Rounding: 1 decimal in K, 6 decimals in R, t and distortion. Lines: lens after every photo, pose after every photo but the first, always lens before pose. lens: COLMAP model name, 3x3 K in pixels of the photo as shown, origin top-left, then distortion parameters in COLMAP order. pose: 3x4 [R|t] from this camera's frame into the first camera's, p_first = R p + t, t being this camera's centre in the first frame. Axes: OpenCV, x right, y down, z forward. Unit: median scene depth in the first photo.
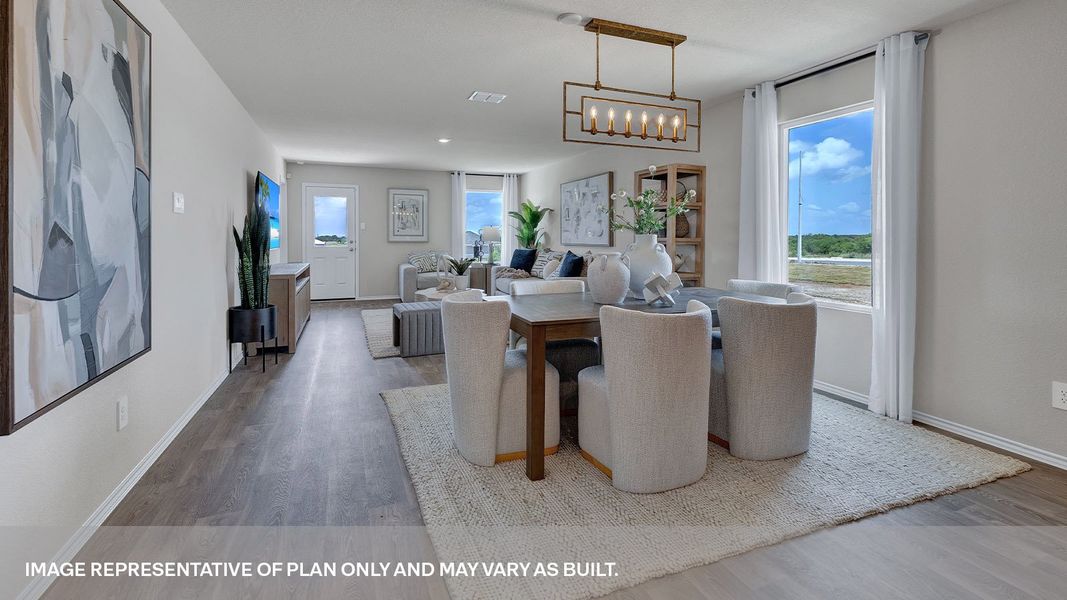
lens RADIAL K [[465.5, 0, 533.9], [0, 465.5, 244.4], [0, 0, 1]] dist [-0.001988, 0.000020]
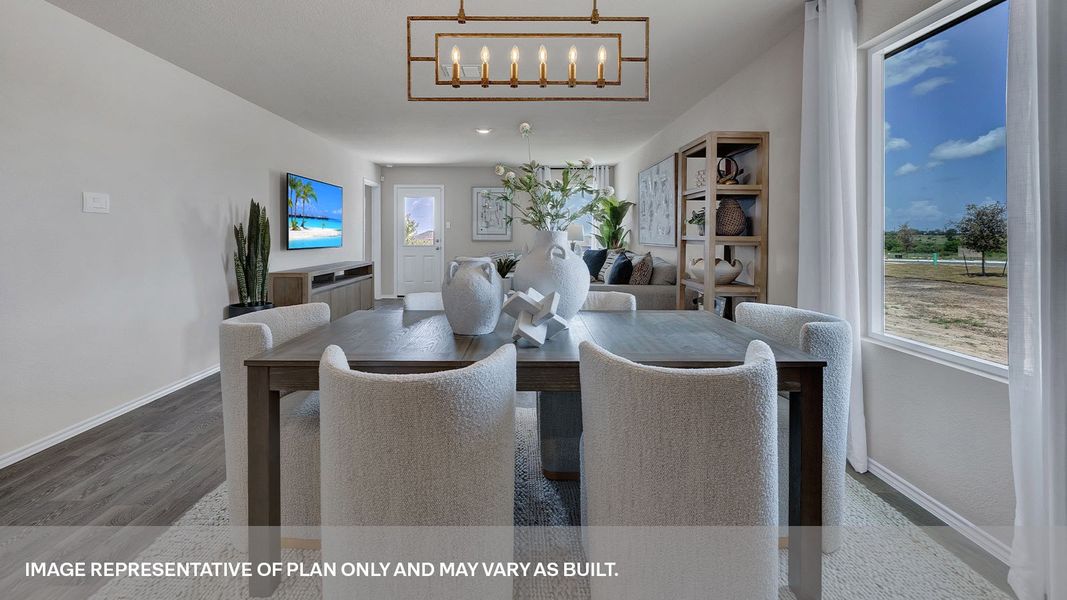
lens RADIAL K [[461.2, 0, 520.9], [0, 461.2, 235.6], [0, 0, 1]] dist [0.000423, 0.000055]
pose [[0.930095, -0.002418, -0.367311, 0.426908], [-0.003544, 0.999873, -0.015556, -0.004146], [0.367302, 0.015771, 0.929968, 0.362501]]
